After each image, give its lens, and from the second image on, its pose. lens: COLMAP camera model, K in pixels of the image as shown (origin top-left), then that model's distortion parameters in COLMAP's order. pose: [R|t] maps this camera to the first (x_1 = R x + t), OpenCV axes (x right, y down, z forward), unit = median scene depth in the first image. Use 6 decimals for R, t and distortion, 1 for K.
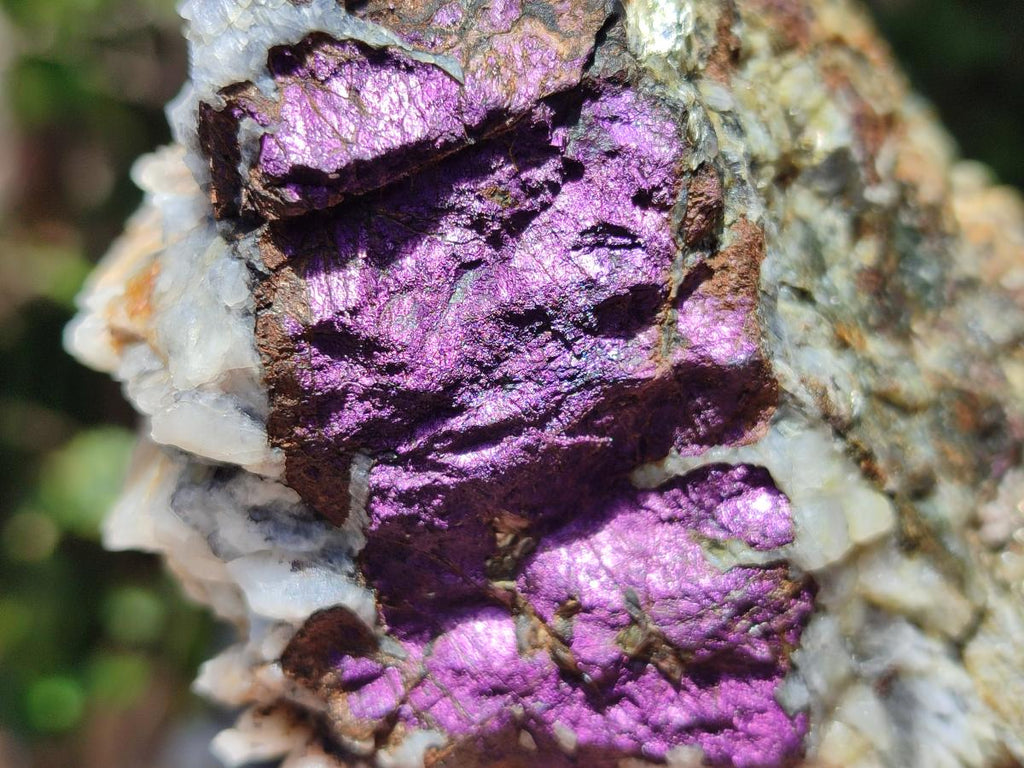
lens RADIAL K [[1585.7, 0, 510.4], [0, 1585.7, 365.1], [0, 0, 1]] dist [0.312998, -2.023900]
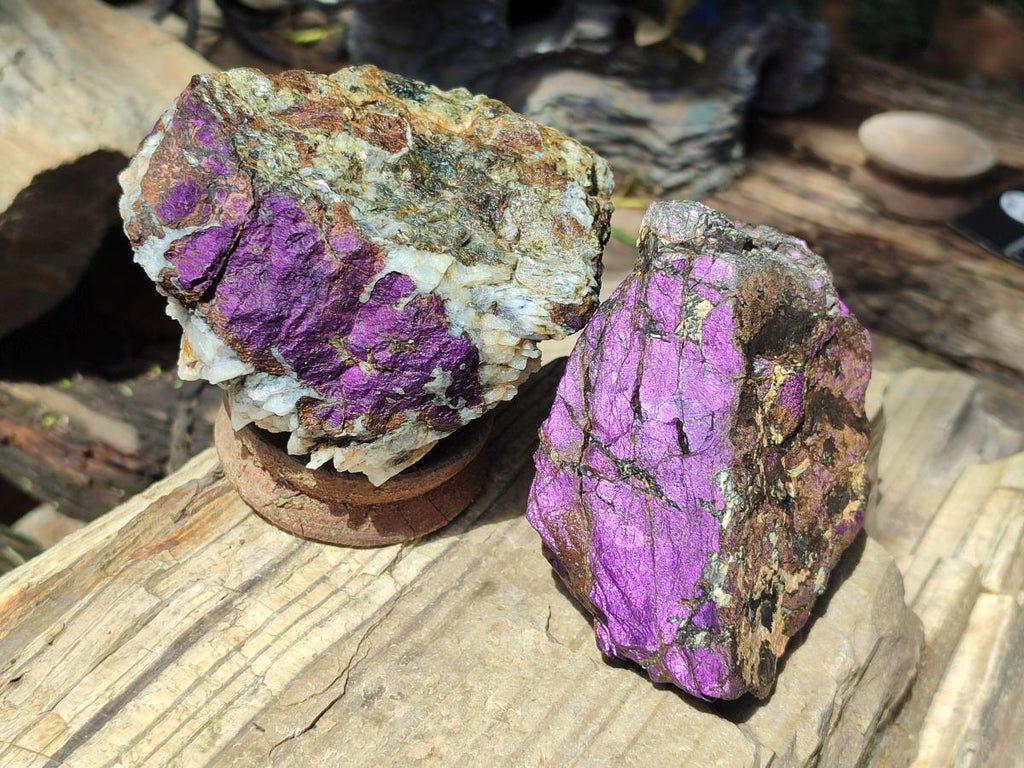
lens RADIAL K [[1585.7, 0, 510.4], [0, 1585.7, 365.1], [0, 0, 1]] dist [0.312998, -2.023900]
pose [[0.808916, -0.574571, -0.124591, 0.611208], [0.576685, 0.816669, -0.022026, 0.400893], [0.114405, -0.054033, 0.991964, -1.866946]]
